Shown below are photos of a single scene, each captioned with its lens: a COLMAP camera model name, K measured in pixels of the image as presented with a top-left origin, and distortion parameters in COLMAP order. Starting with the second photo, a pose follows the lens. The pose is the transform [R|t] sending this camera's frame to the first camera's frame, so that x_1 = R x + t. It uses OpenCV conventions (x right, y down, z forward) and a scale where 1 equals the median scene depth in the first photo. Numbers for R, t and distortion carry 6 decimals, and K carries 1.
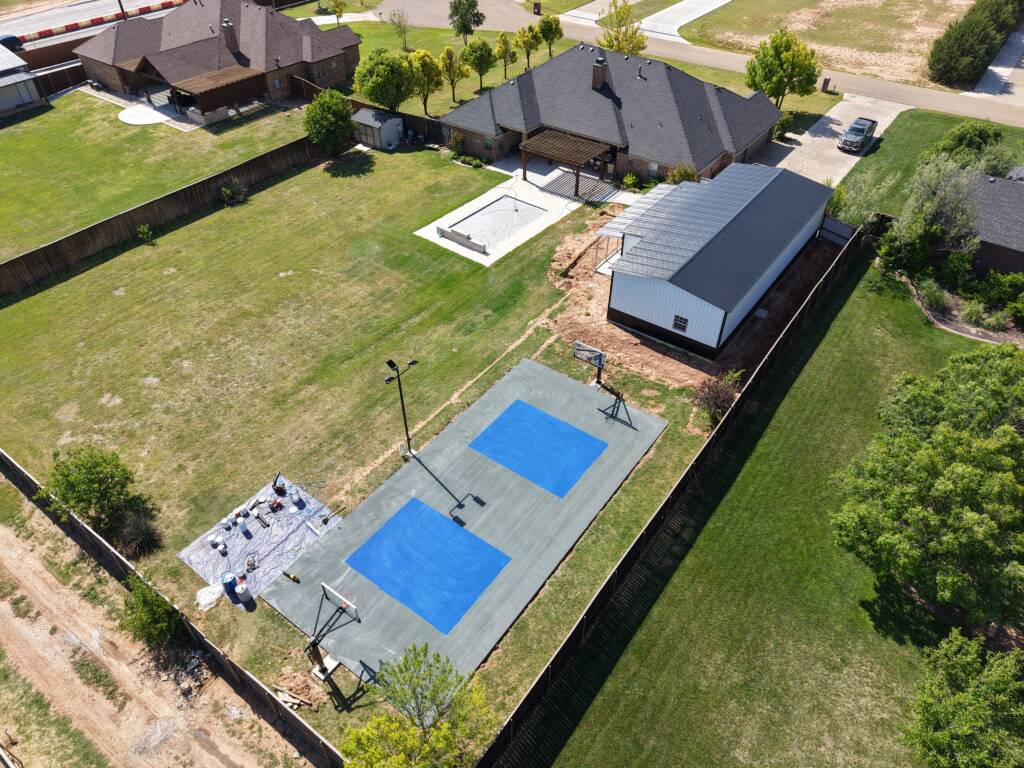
lens RADIAL K [[682.1, 0, 520.3], [0, 682.1, 377.3], [0, 0, 1]] dist [0.025688, -0.024669]
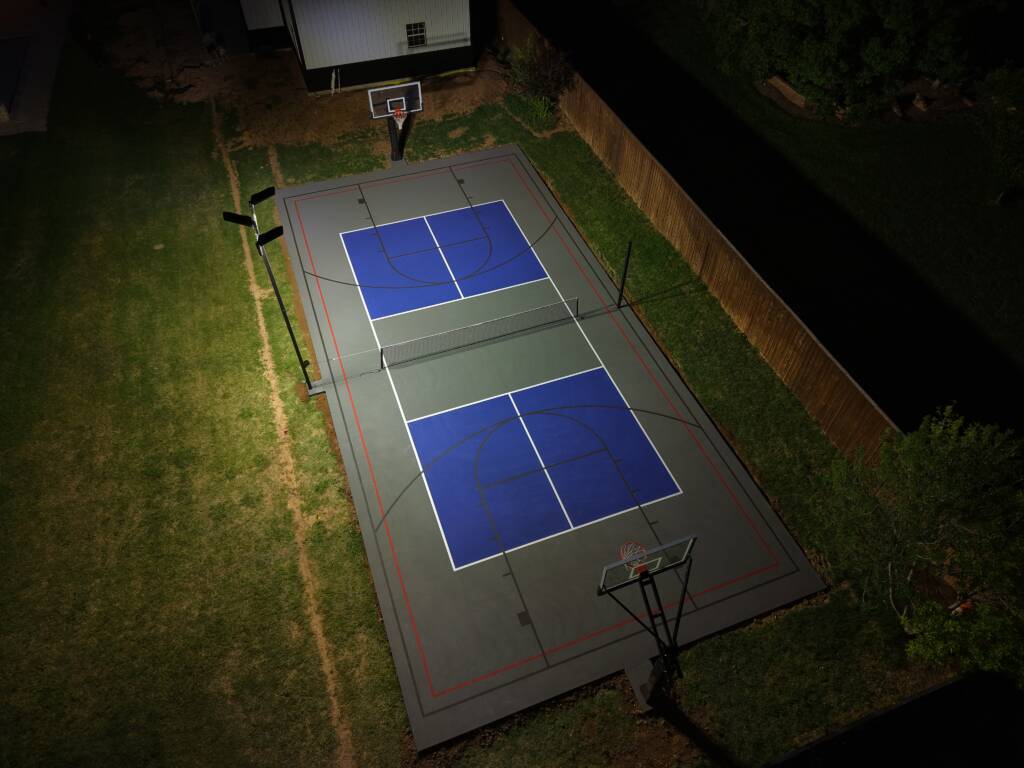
lens RADIAL K [[682.1, 0, 516.1], [0, 682.1, 380.5], [0, 0, 1]] dist [0.025688, -0.024669]
pose [[0.552112, -0.634172, 0.541293, -0.338560], [0.540604, 0.766536, 0.346655, 0.006310], [-0.634760, 0.101233, 0.766050, 0.457948]]
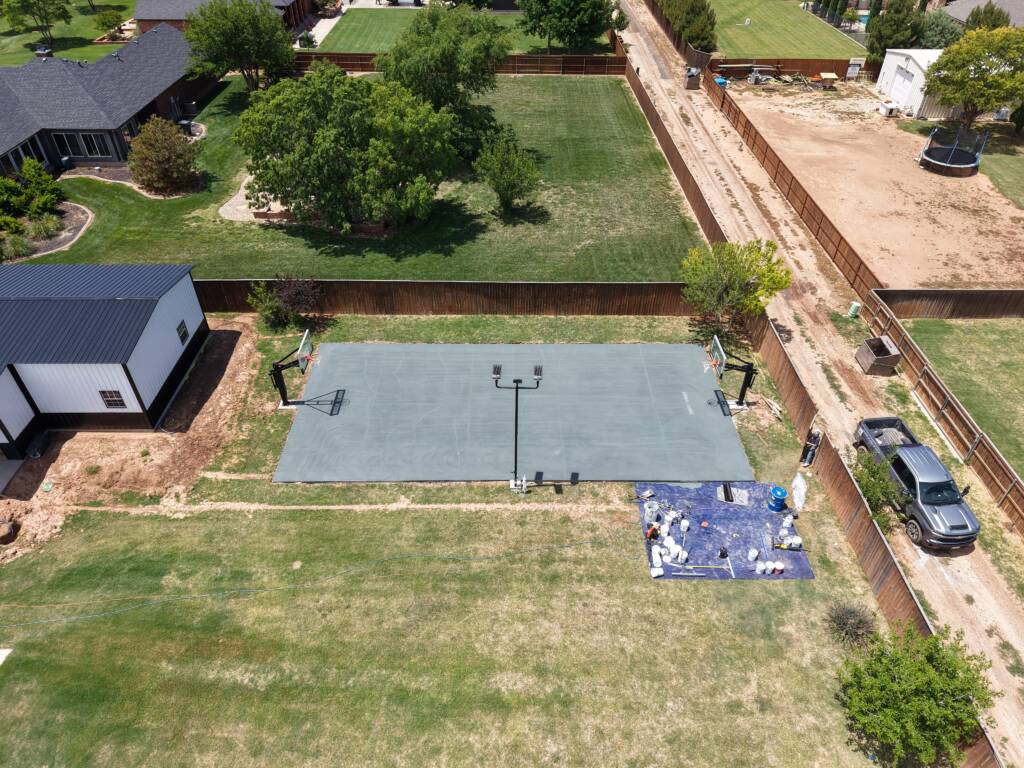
lens RADIAL K [[682.1, 0, 512.8], [0, 682.1, 377.9], [0, 0, 1]] dist [0.025688, -0.024669]
pose [[-0.591729, -0.513590, 0.621355, -0.547972], [0.521881, 0.343402, 0.780842, -0.512988], [-0.614407, 0.786321, 0.064832, 0.803970]]
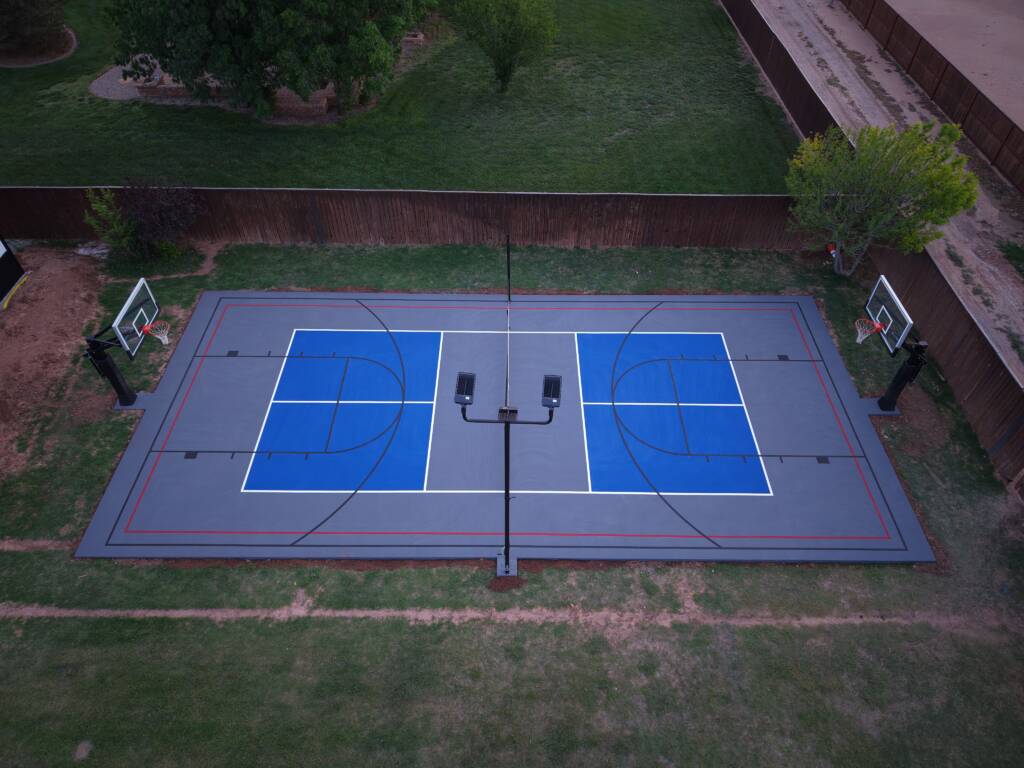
lens RADIAL K [[682.1, 0, 511.8], [0, 682.1, 383.1], [0, 0, 1]] dist [0.025688, -0.024669]
pose [[-0.581065, -0.596350, 0.553832, -0.313997], [0.528035, 0.241588, 0.814134, -0.256357], [-0.619308, 0.765508, 0.174516, 0.781605]]
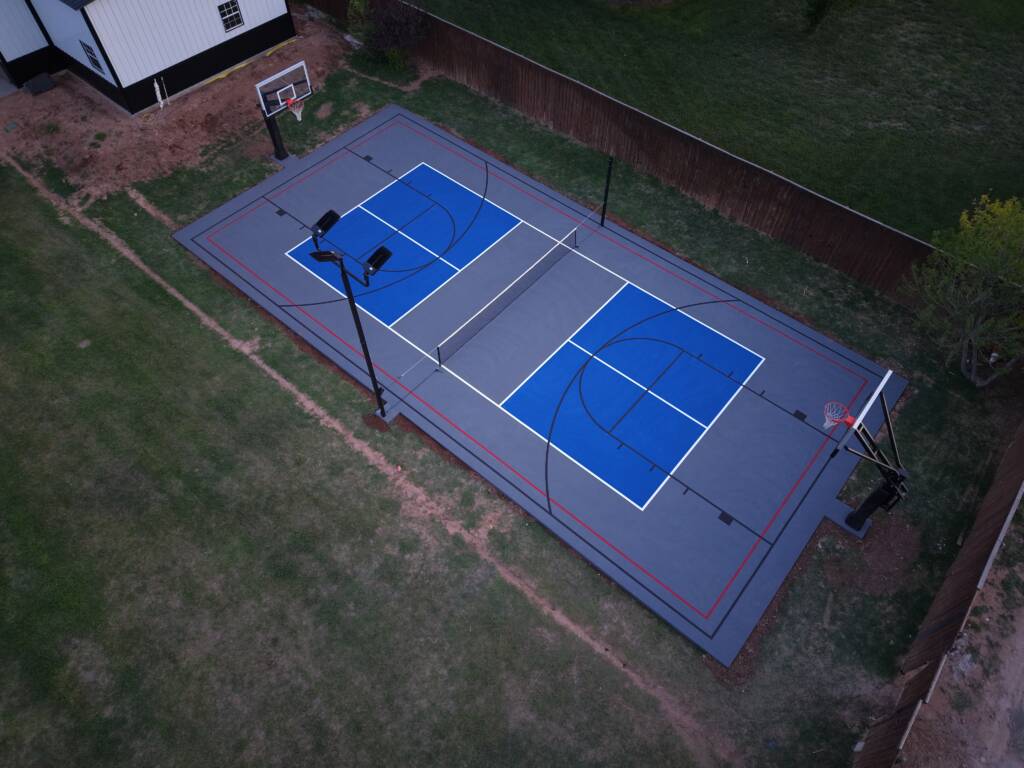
lens RADIAL K [[682.1, 0, 513.6], [0, 682.1, 380.9], [0, 0, 1]] dist [0.025688, -0.024669]
pose [[0.079734, -0.808794, 0.582662, -0.397334], [0.648626, 0.485946, 0.585782, -0.122509], [-0.756920, 0.331222, 0.563351, 0.604745]]
